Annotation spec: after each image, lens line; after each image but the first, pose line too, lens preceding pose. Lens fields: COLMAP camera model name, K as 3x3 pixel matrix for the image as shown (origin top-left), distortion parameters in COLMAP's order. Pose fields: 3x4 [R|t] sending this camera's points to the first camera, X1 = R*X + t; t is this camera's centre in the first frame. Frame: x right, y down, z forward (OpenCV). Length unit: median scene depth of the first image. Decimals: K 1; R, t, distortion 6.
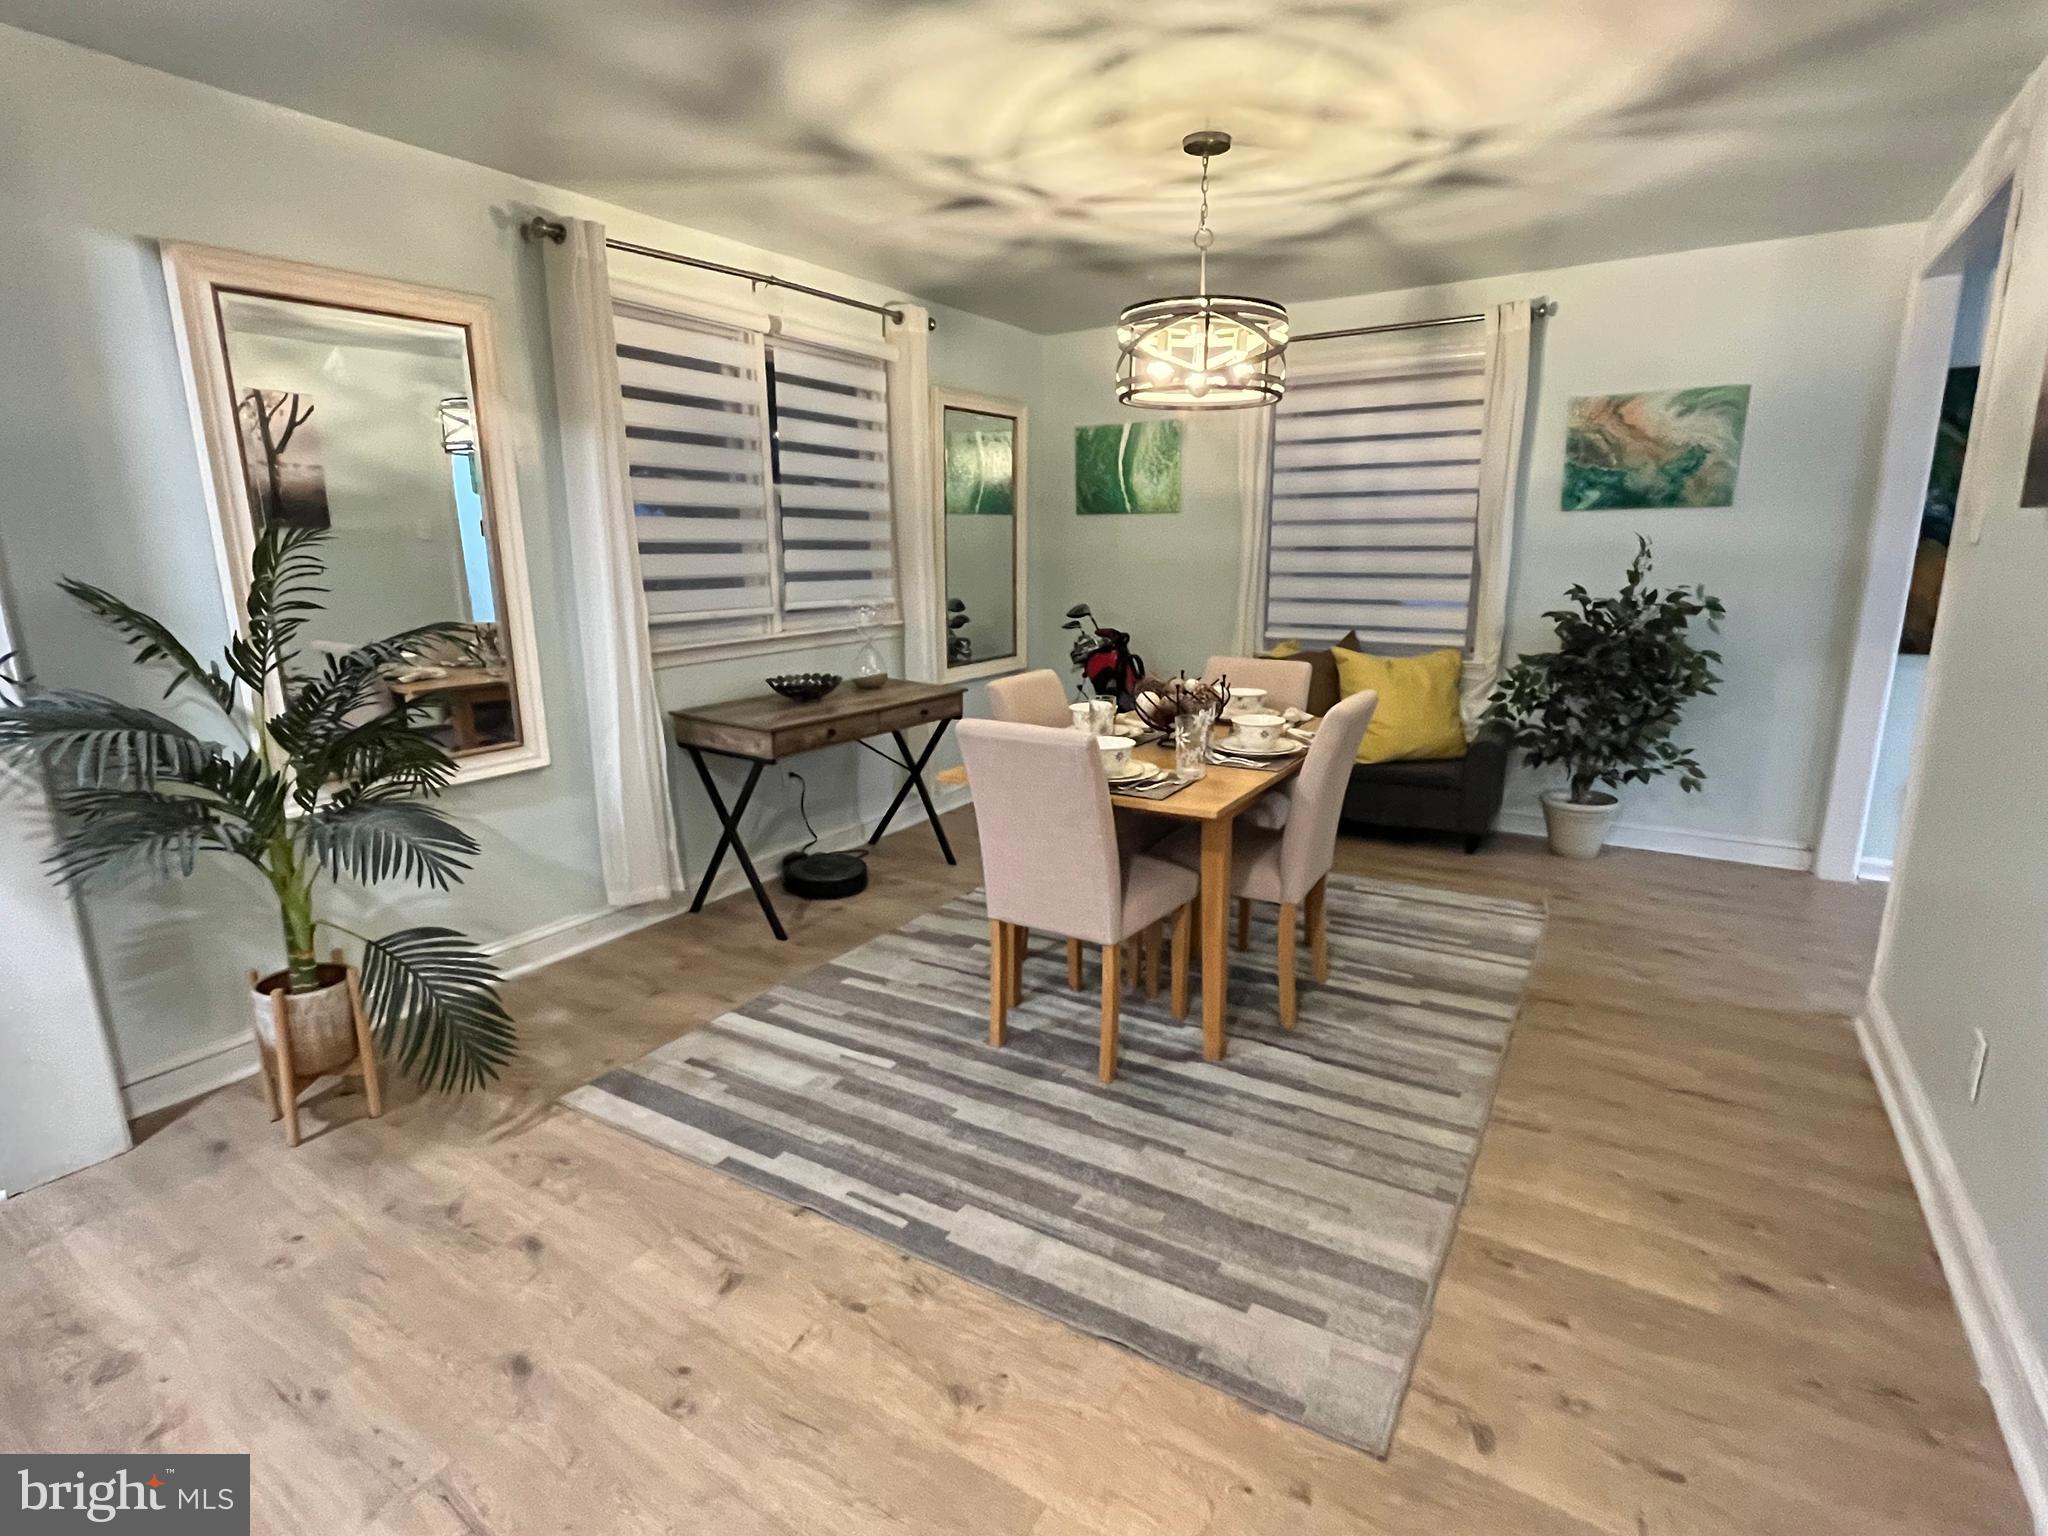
lens RADIAL K [[1021.9, 0, 1018.0], [0, 1021.9, 774.1], [0, 0, 1]] dist [-0.001255, -0.000507]
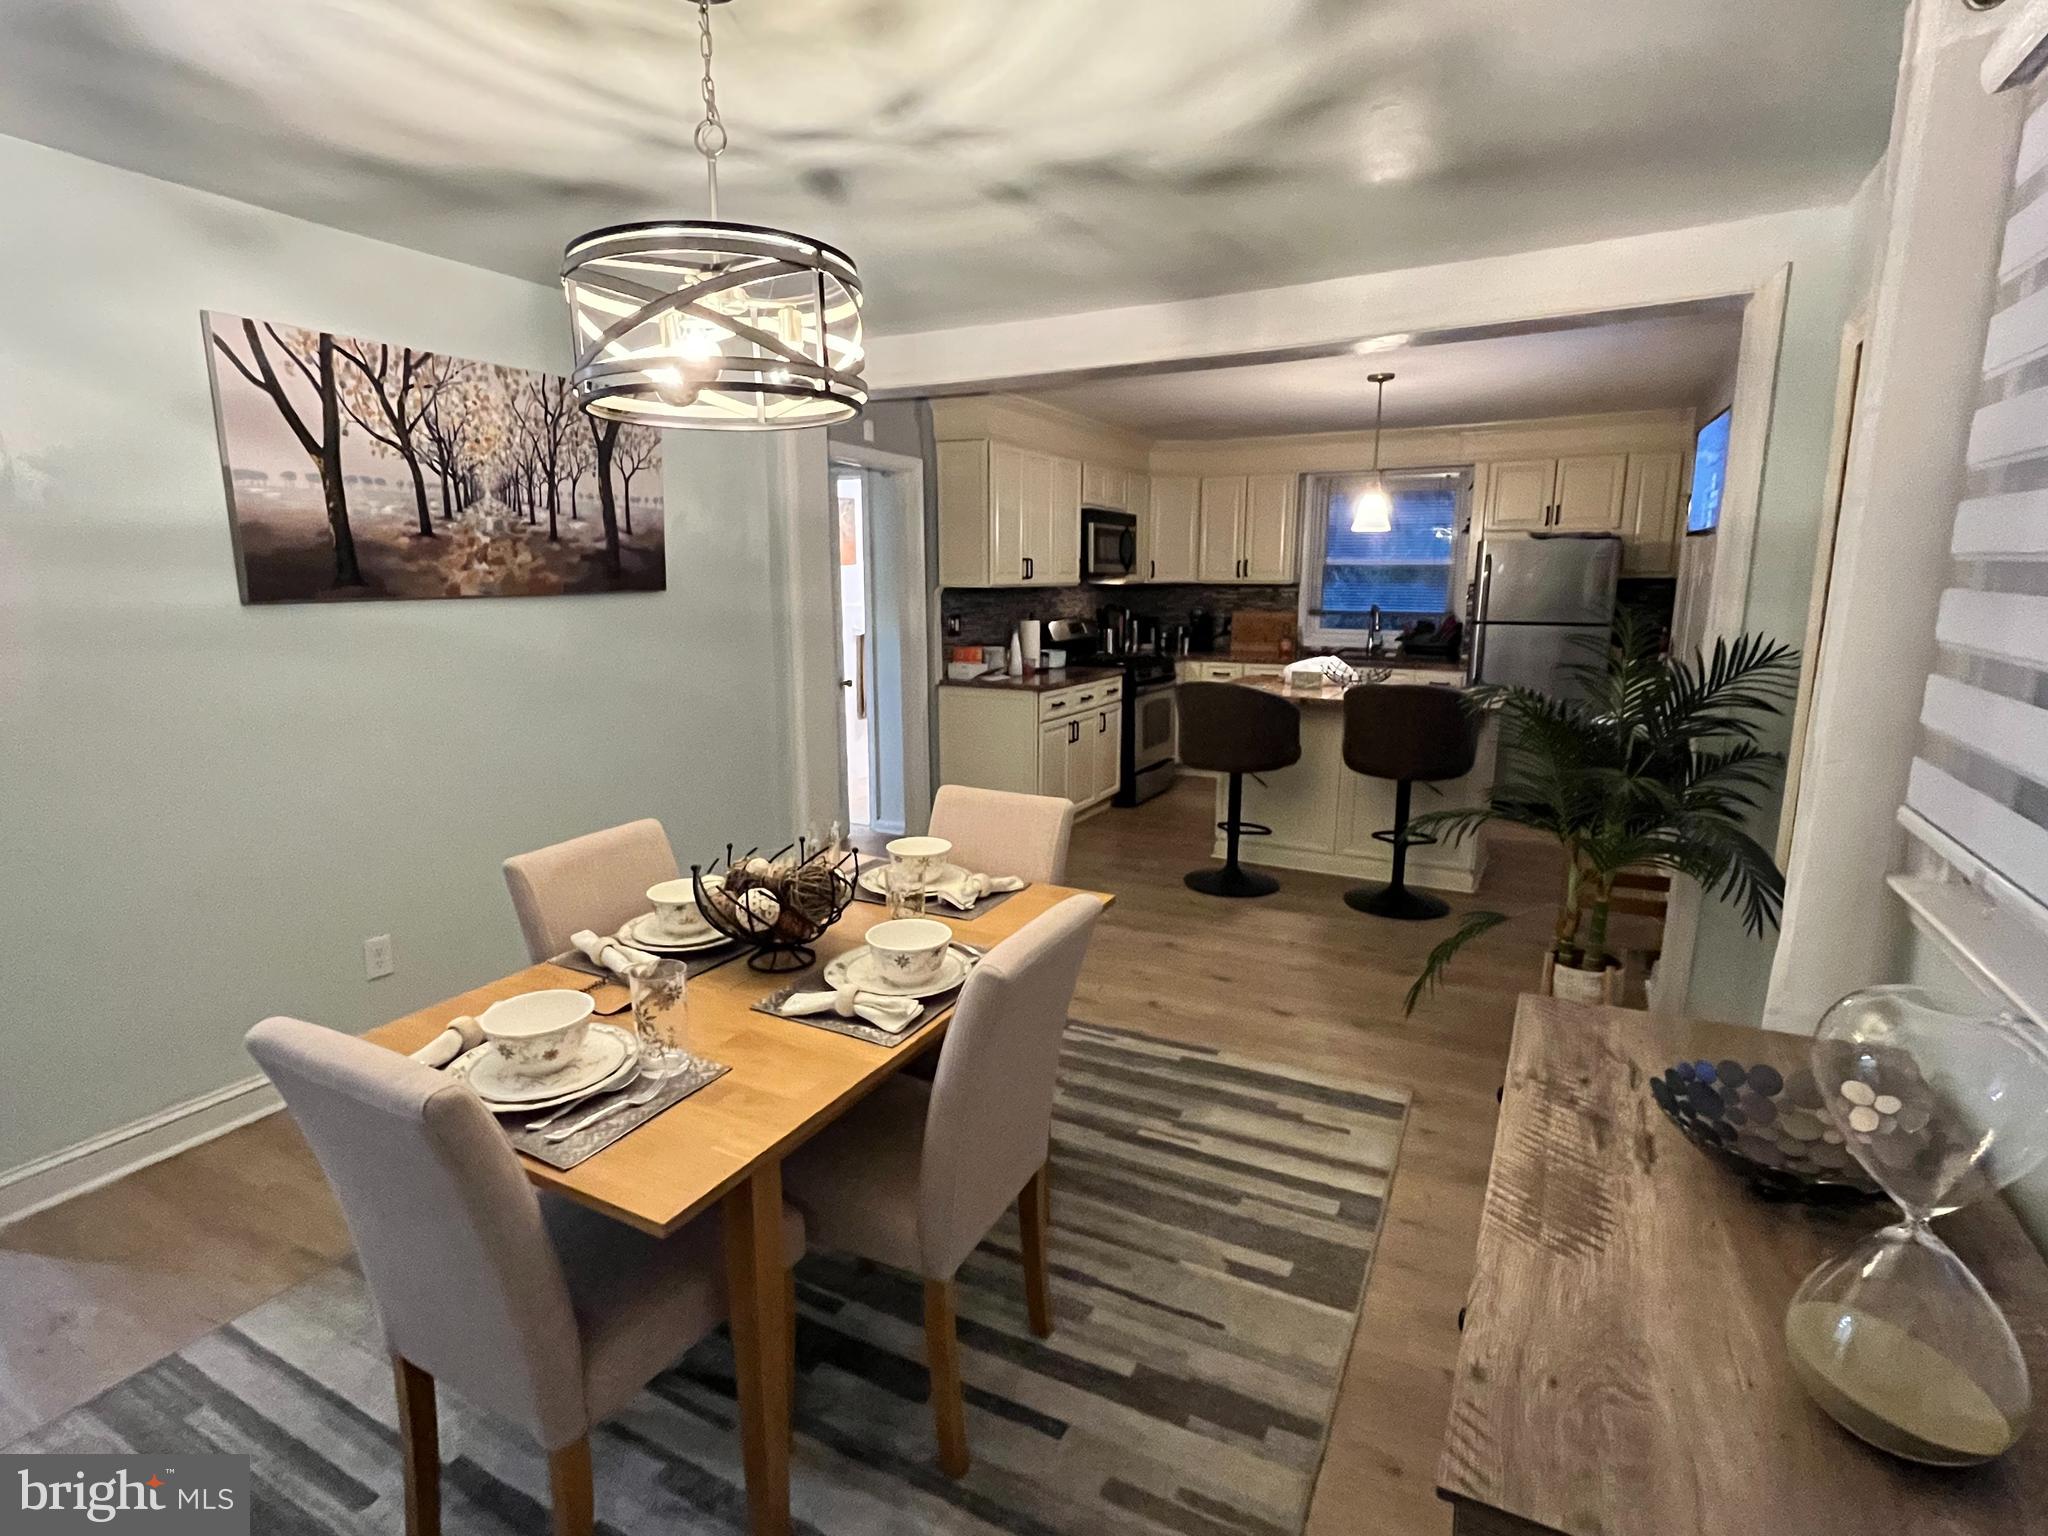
lens RADIAL K [[1021.9, 0, 1018.0], [0, 1021.9, 774.1], [0, 0, 1]] dist [-0.001255, -0.000507]
pose [[-0.997185, 0.025726, -0.070433, 0.064057], [-0.004776, 0.915608, 0.402044, -0.478410], [0.074832, 0.401249, -0.912907, 1.907186]]
